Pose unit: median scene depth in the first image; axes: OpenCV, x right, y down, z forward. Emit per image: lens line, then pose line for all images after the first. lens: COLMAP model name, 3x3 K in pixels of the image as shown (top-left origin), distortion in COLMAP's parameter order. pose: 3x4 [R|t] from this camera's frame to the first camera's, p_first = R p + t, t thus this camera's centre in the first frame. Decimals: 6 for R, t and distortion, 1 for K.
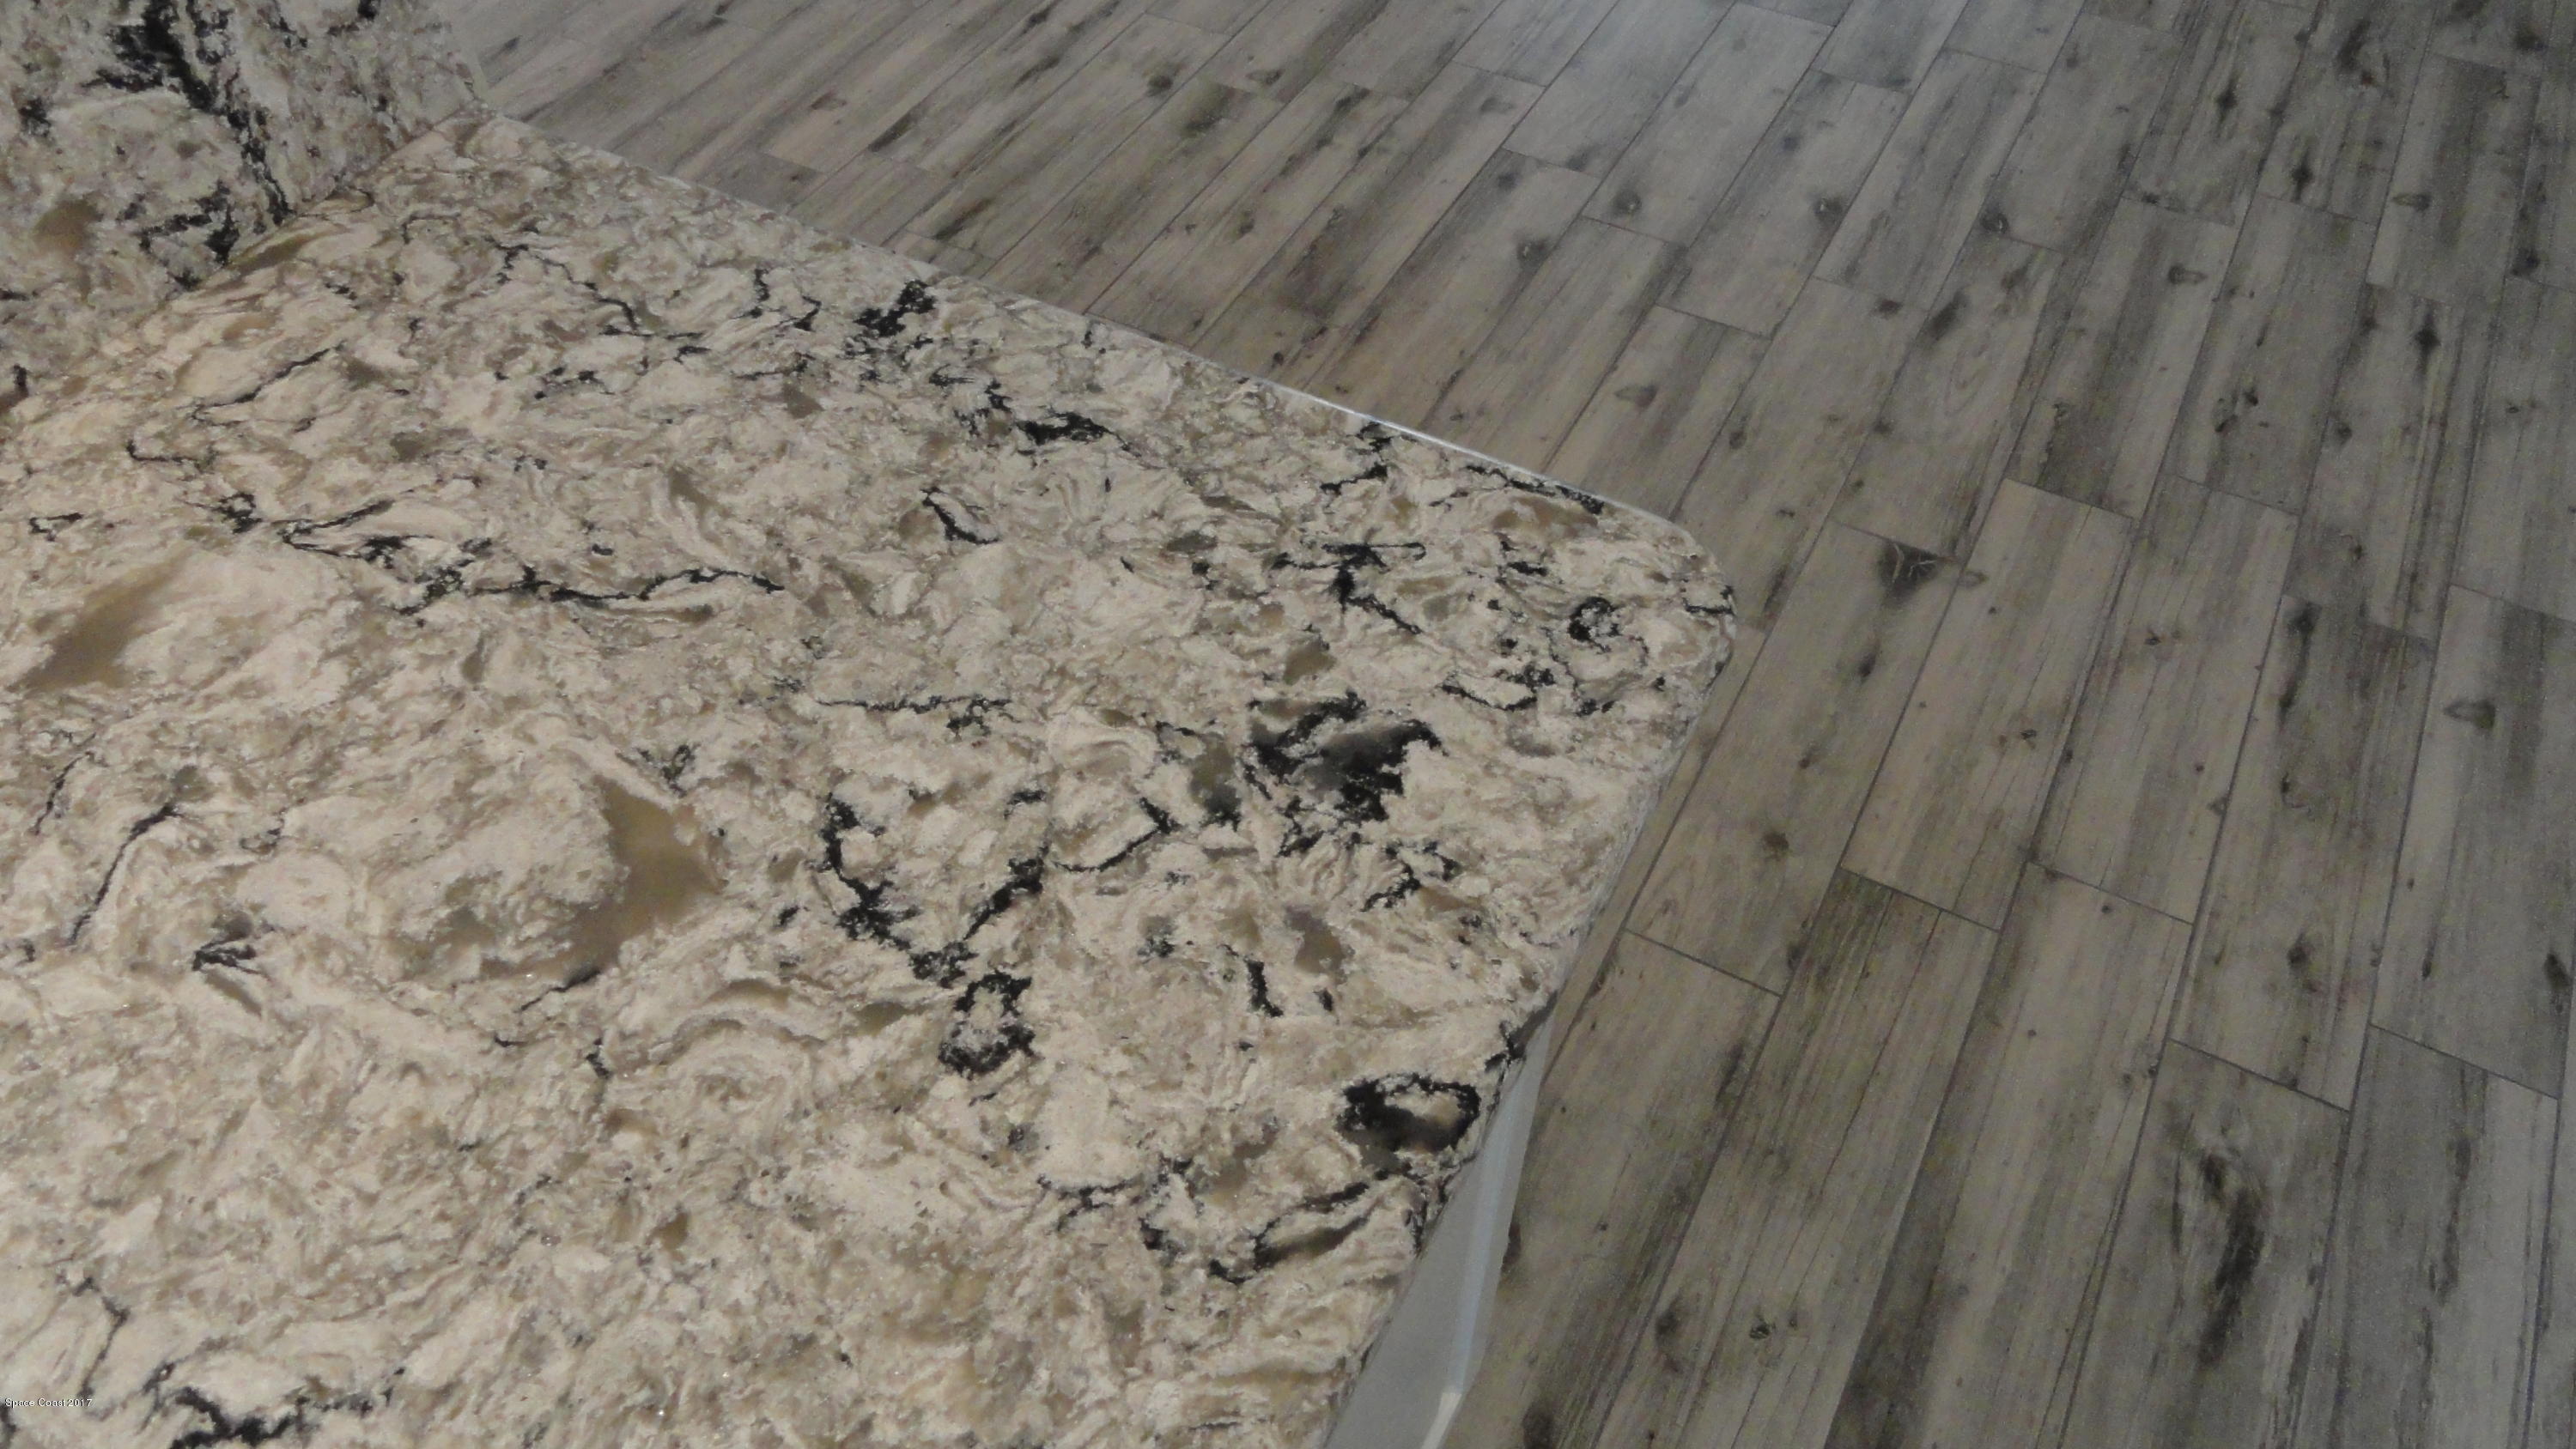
lens RADIAL K [[1800.3, 0, 1286.0], [0, 1800.3, 726.8], [0, 0, 1]] dist [-0.007875, 0.017669]
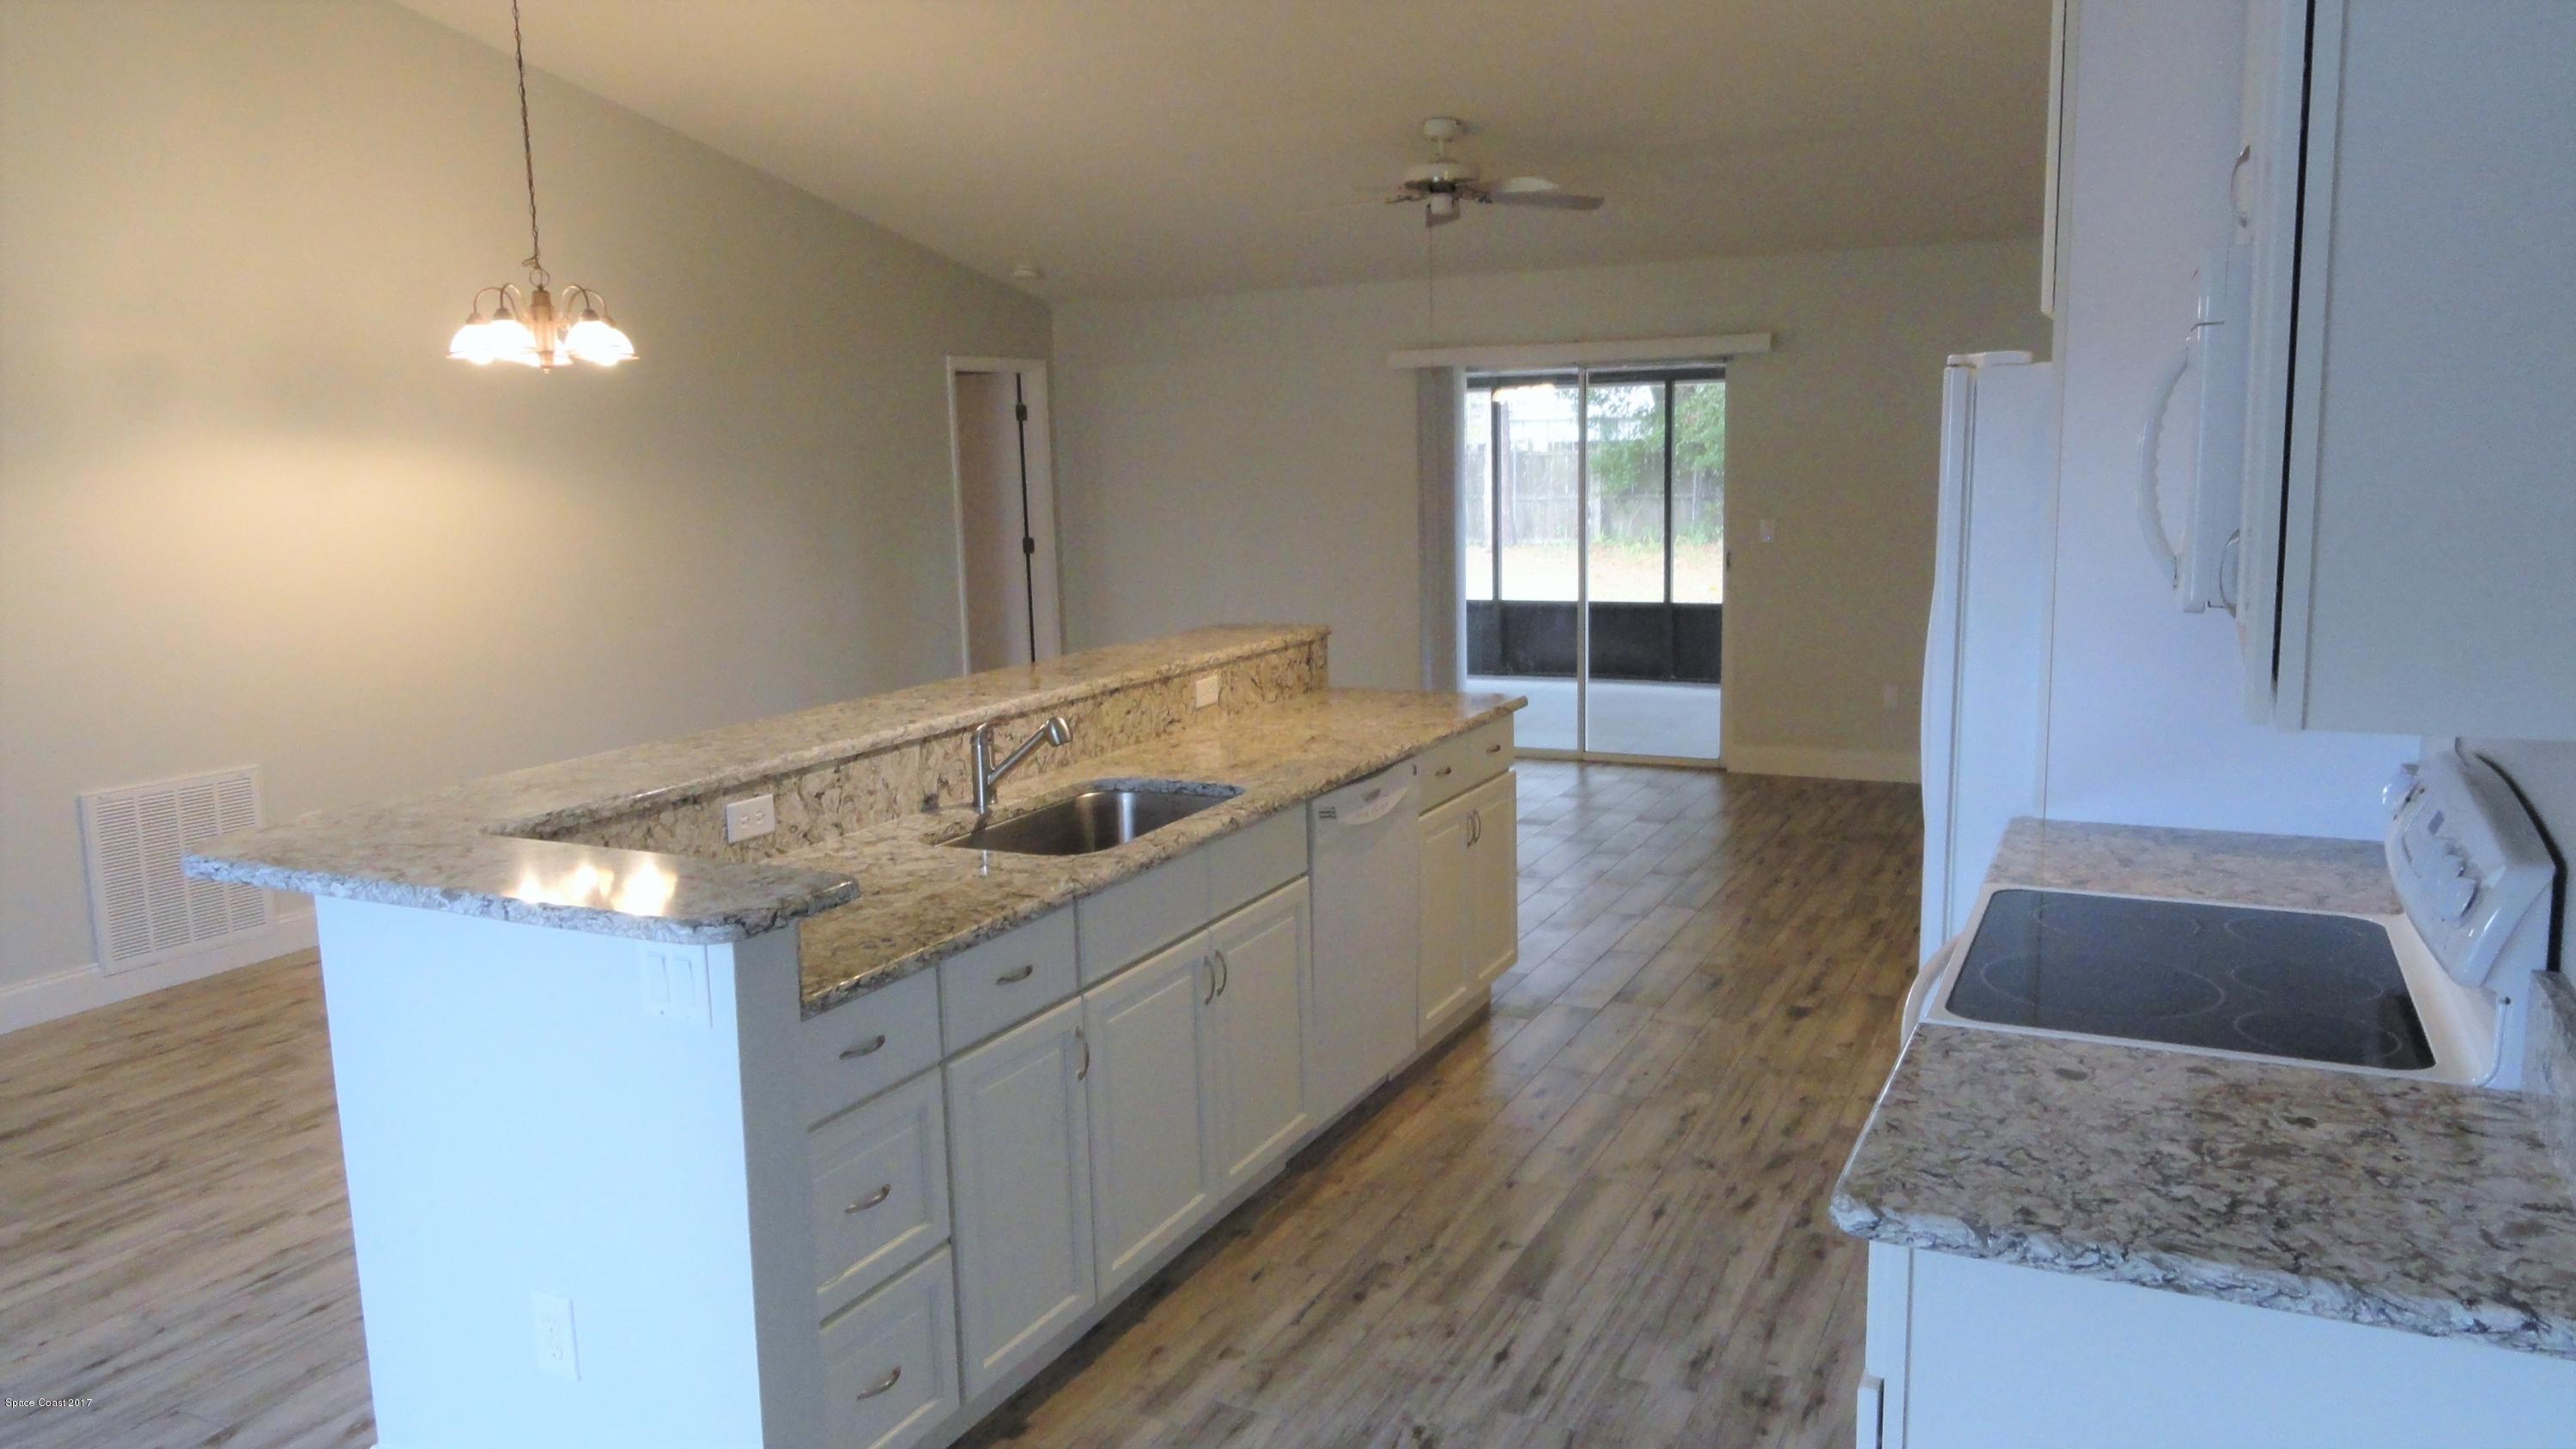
lens RADIAL K [[1800.3, 0, 1264.3], [0, 1800.3, 729.1], [0, 0, 1]] dist [-0.007875, 0.017669]
pose [[0.999491, -0.024016, 0.020996, -0.439433], [0.031899, 0.747294, -0.663727, 2.153970], [0.000250, 0.664059, 0.747680, -1.973289]]
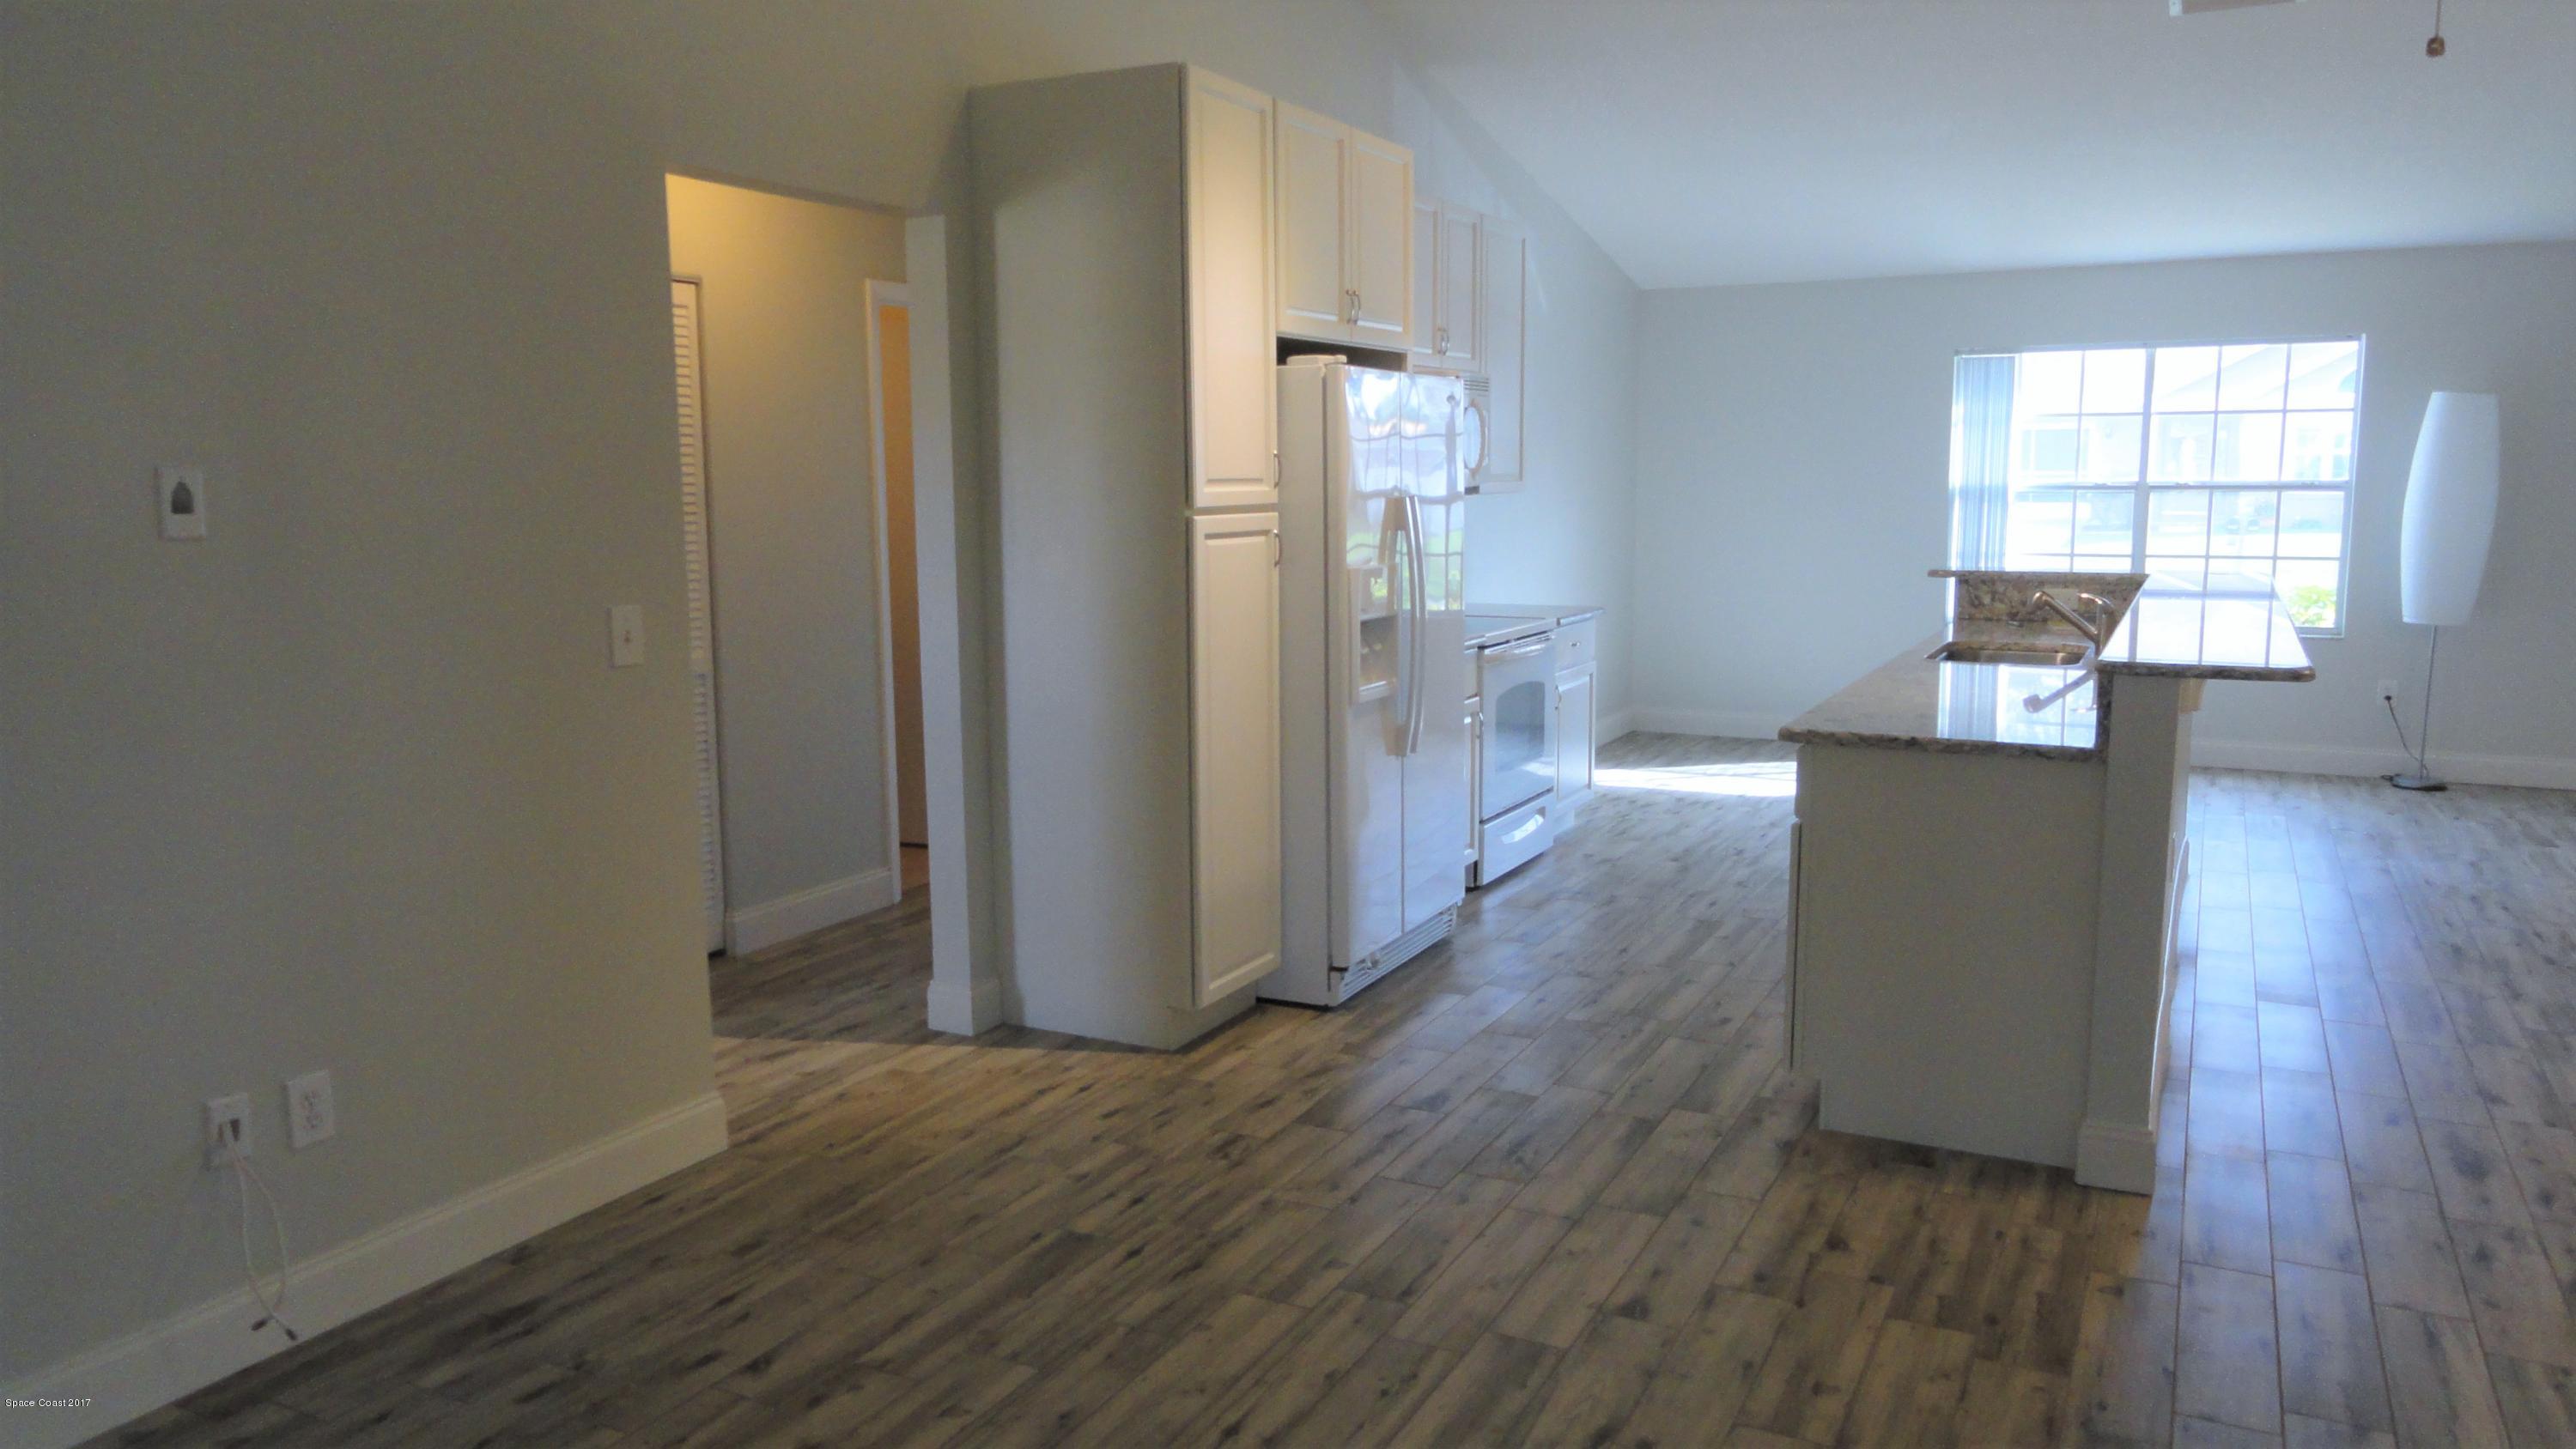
lens RADIAL K [[1800.3, 0, 1280.7], [0, 1800.3, 722.3], [0, 0, 1]] dist [-0.007875, 0.017669]
pose [[-0.999811, 0.014091, -0.013390, 0.831280], [-0.004139, 0.518700, 0.854946, -2.169086], [0.018992, 0.854840, -0.518544, 1.689304]]
